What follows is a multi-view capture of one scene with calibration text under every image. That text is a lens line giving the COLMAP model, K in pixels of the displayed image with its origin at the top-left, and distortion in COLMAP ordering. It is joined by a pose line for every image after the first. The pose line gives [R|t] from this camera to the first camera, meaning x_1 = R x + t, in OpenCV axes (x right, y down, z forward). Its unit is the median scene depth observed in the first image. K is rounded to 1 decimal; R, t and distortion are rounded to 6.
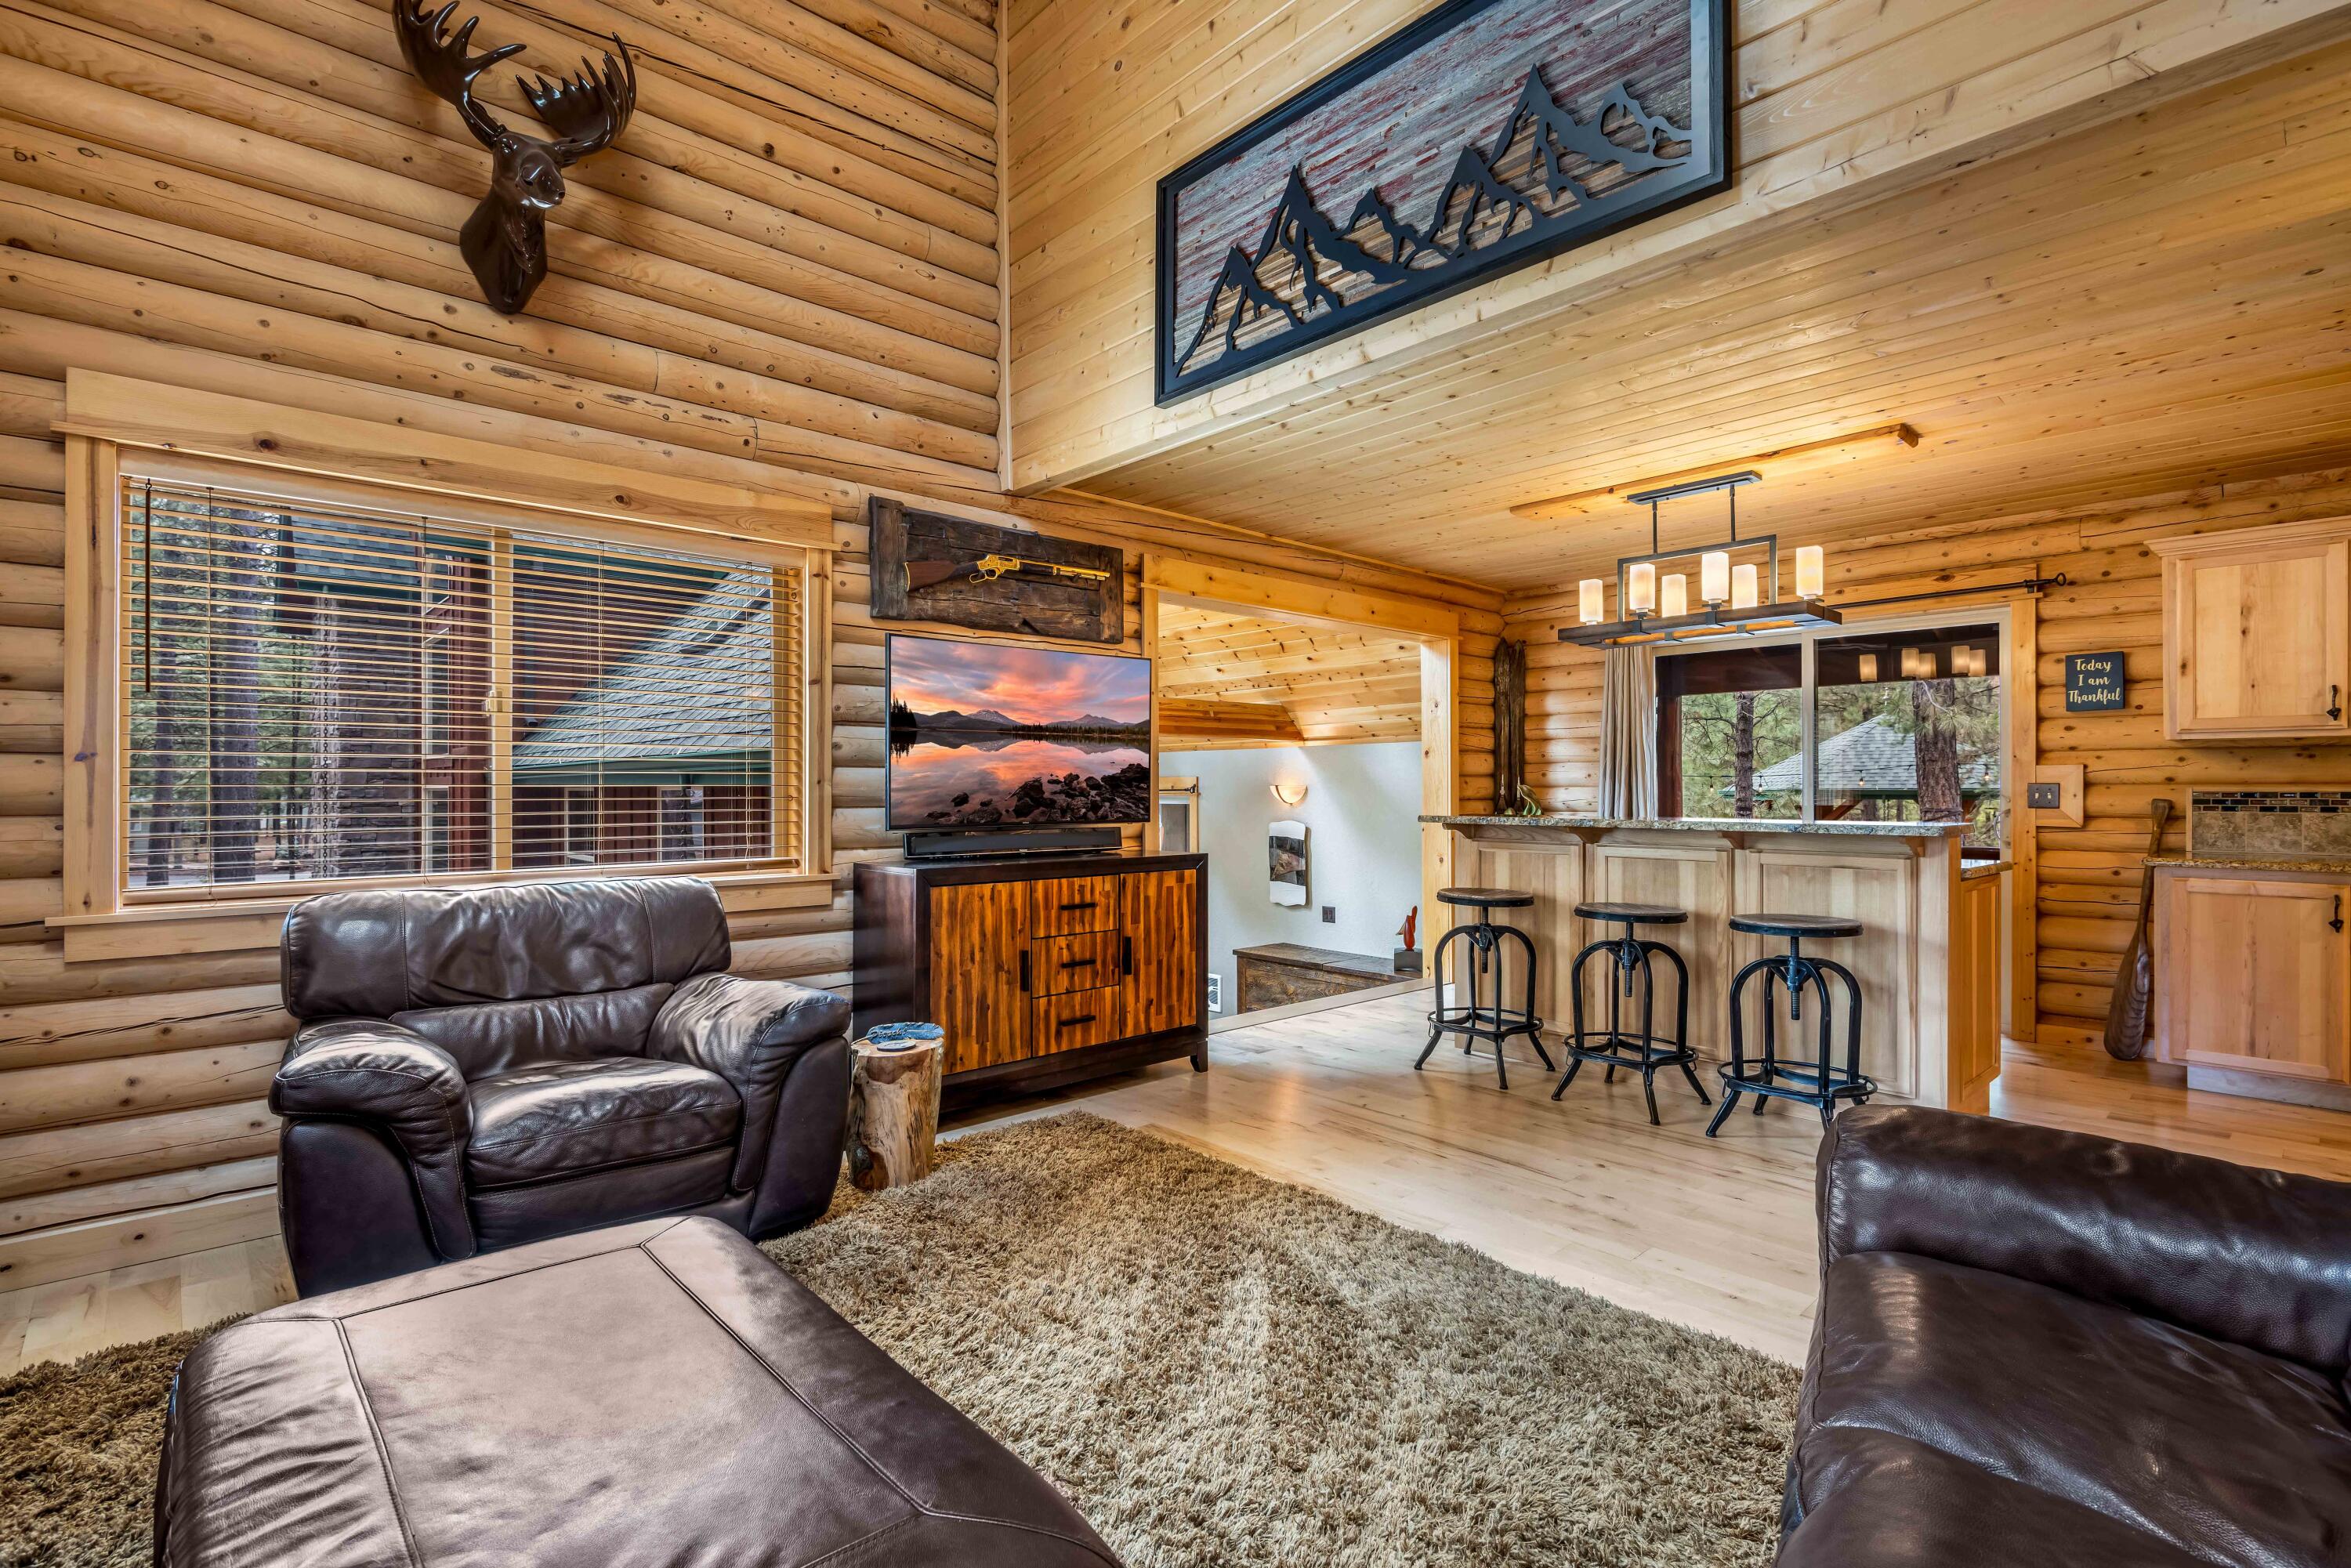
lens RADIAL K [[1096.0, 0, 1165.2], [0, 1096.0, 782.7], [0, 0, 1]] dist [-0.011357, -0.000827]
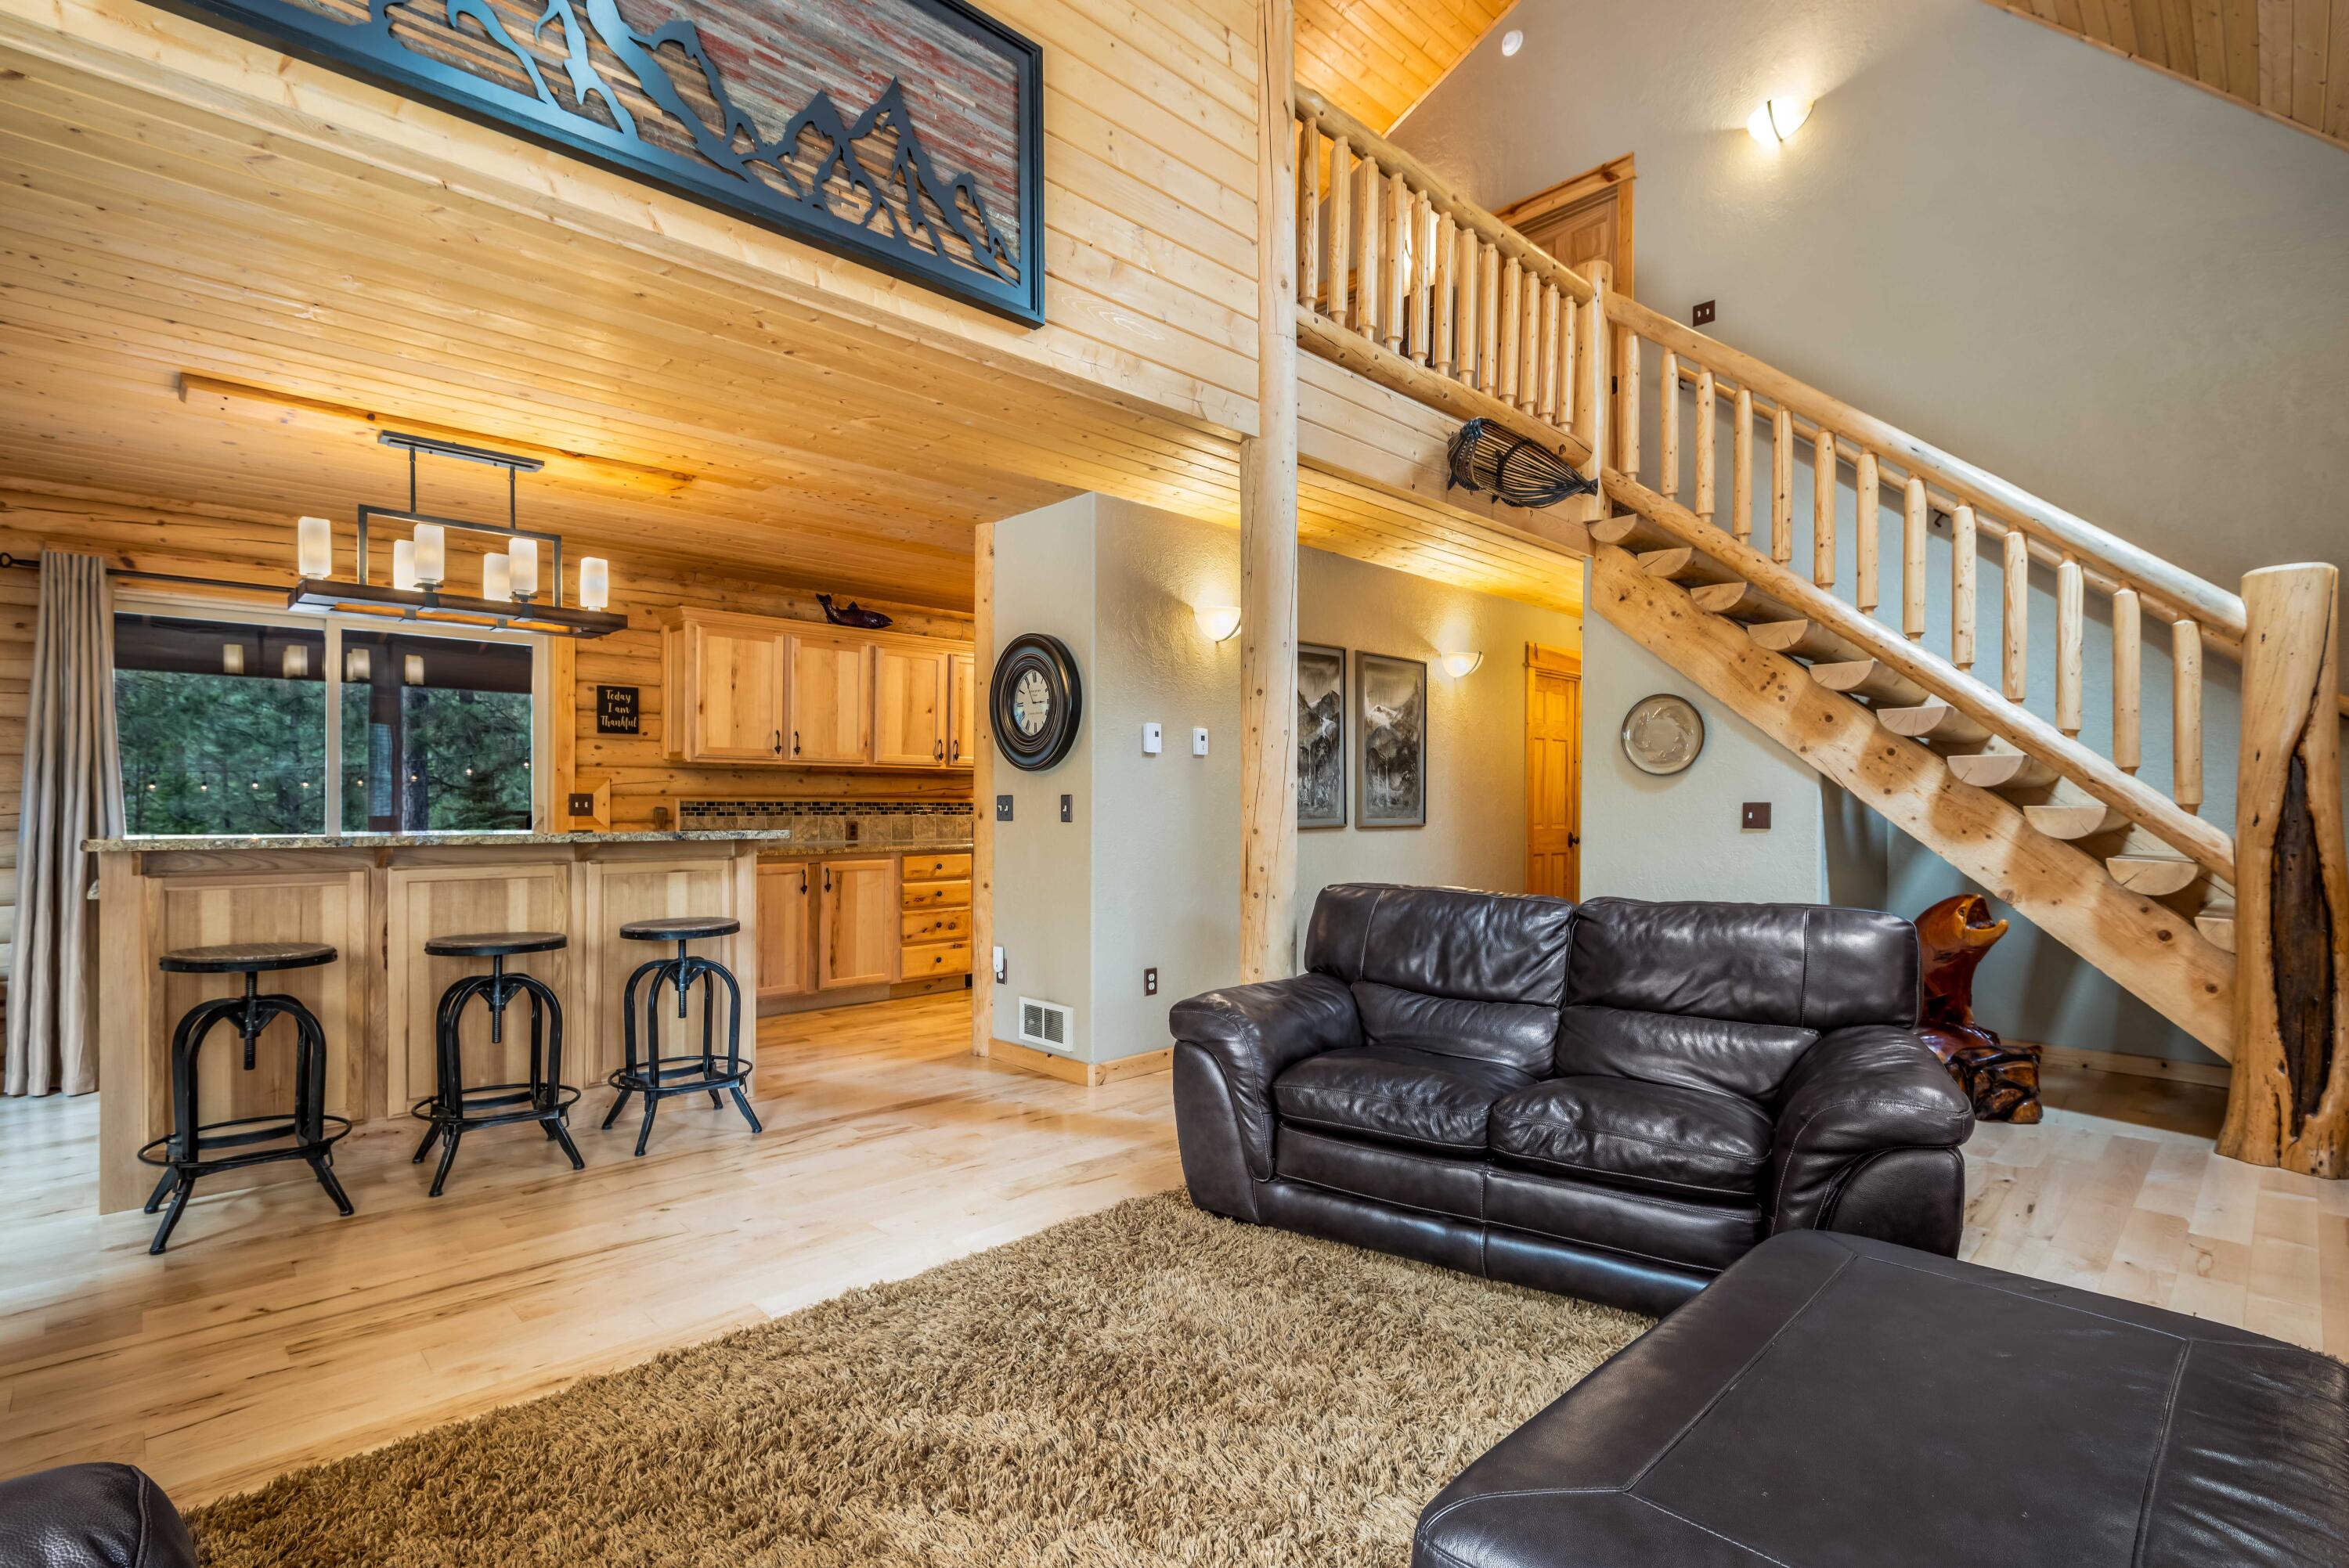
lens RADIAL K [[1095.0, 0, 1163.8], [0, 1095.0, 797.2], [0, 0, 1]] dist [-0.011357, -0.000827]
pose [[-0.038454, 0.004895, 0.999248, -0.416633], [-0.011033, 0.999925, -0.005322, 0.004053], [-0.999199, -0.011229, -0.038397, 0.485921]]
